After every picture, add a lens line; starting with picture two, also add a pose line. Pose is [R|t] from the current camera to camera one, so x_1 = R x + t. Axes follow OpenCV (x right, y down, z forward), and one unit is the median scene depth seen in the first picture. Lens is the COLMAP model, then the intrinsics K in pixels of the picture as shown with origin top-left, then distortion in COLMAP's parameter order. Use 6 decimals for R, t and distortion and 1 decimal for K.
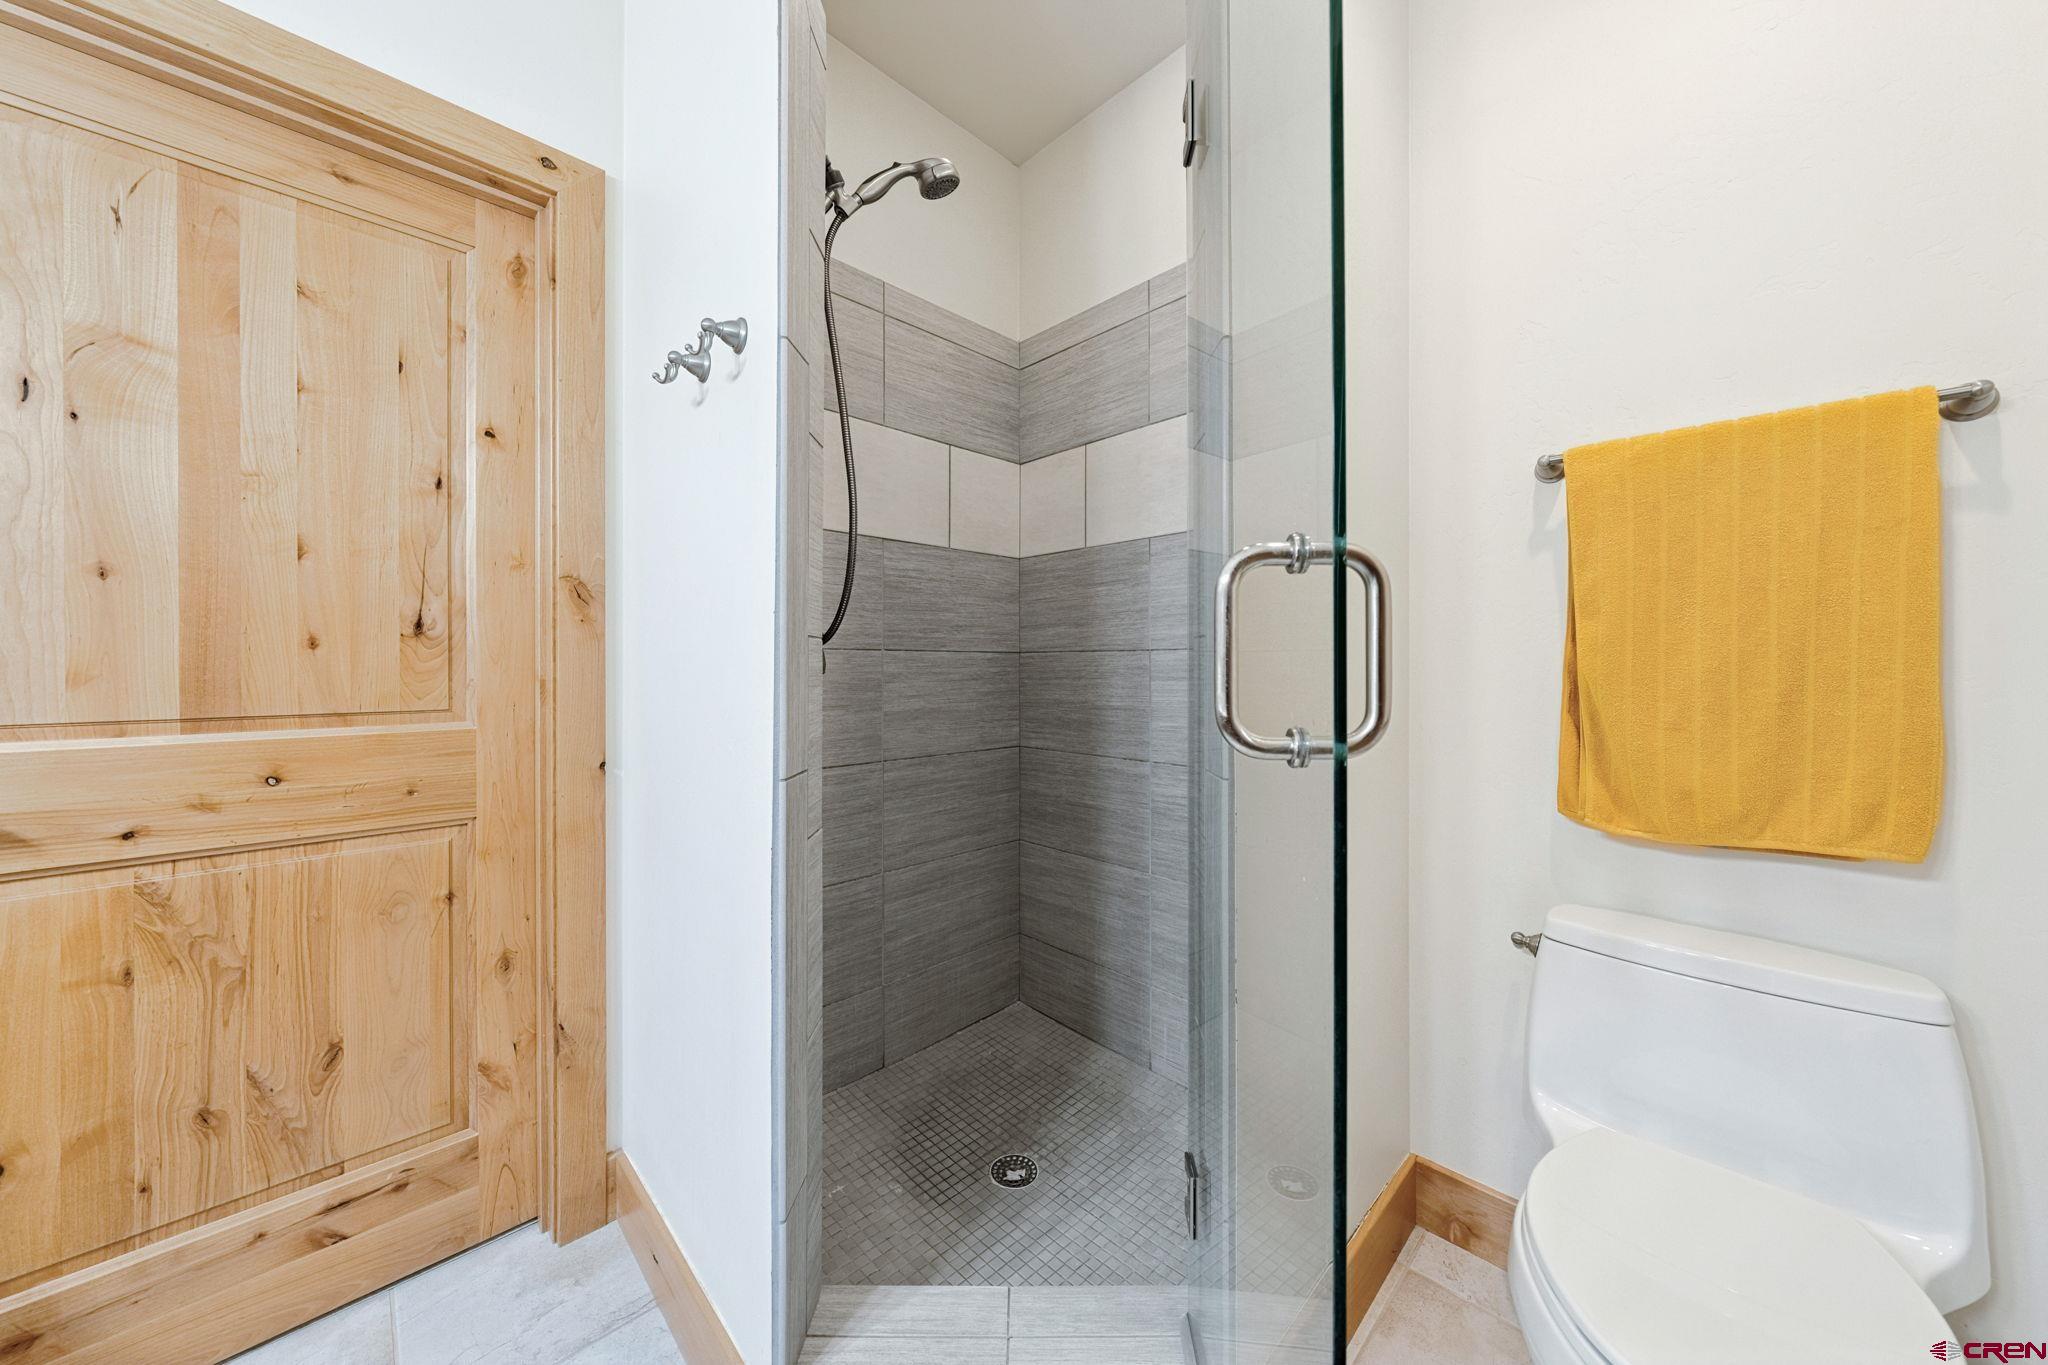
lens RADIAL K [[697.6, 0, 1034.1], [0, 697.6, 667.4], [0, 0, 1]] dist [-0.005969, 0.000375]
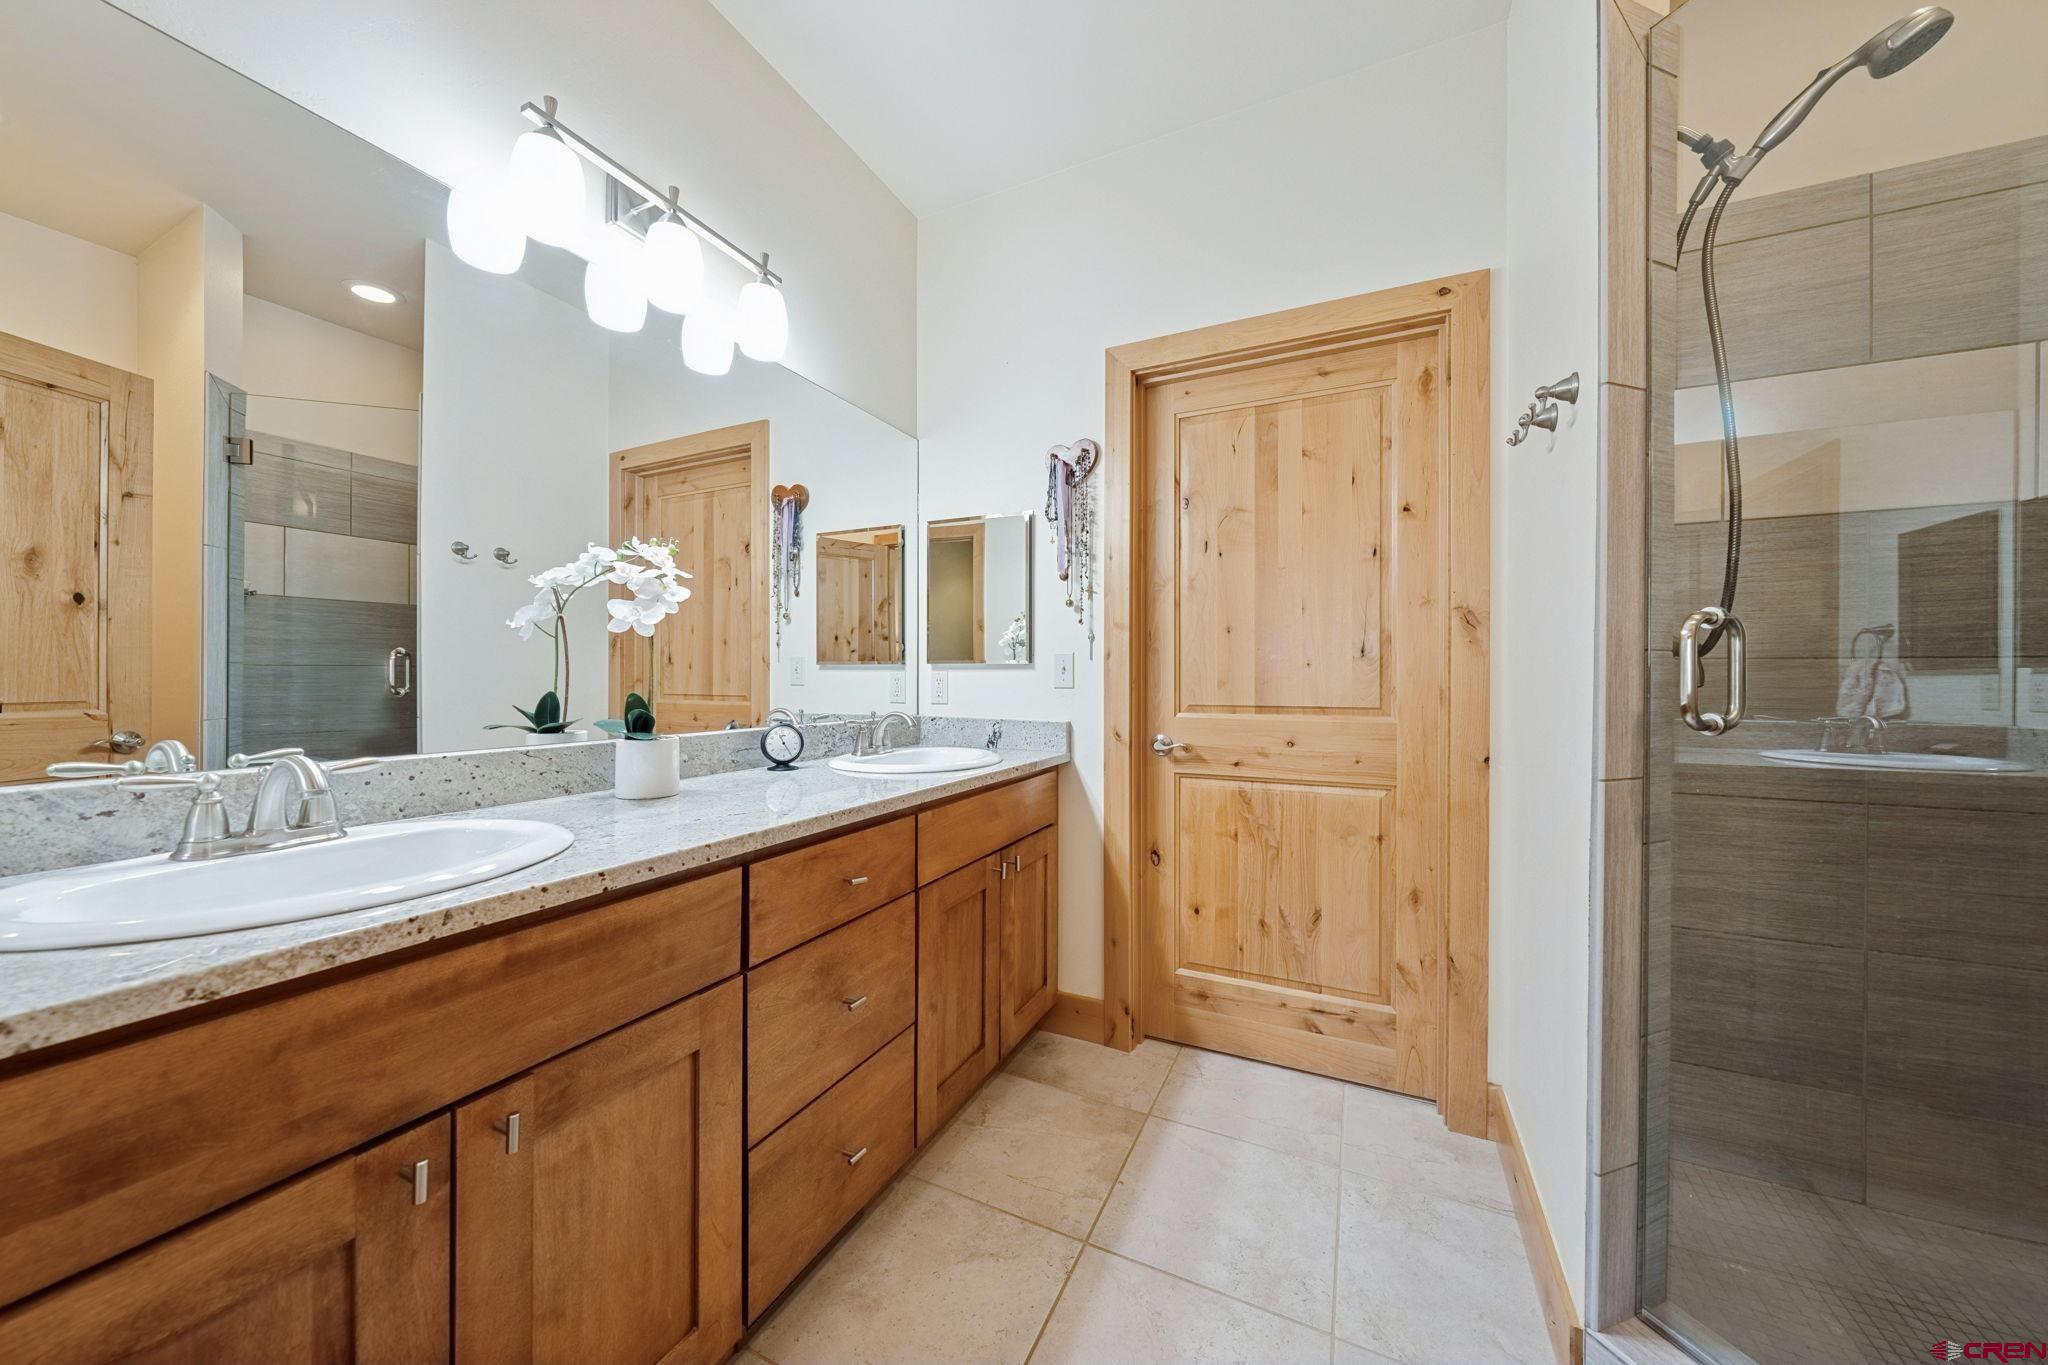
lens RADIAL K [[697.6, 0, 1020.3], [0, 697.6, 676.4], [0, 0, 1]] dist [-0.005969, 0.000375]
pose [[0.325405, -0.000507, -0.945575, 0.284088], [-0.003327, 0.999993, -0.001681, -0.000374], [0.945569, 0.003693, 0.325401, -0.178039]]
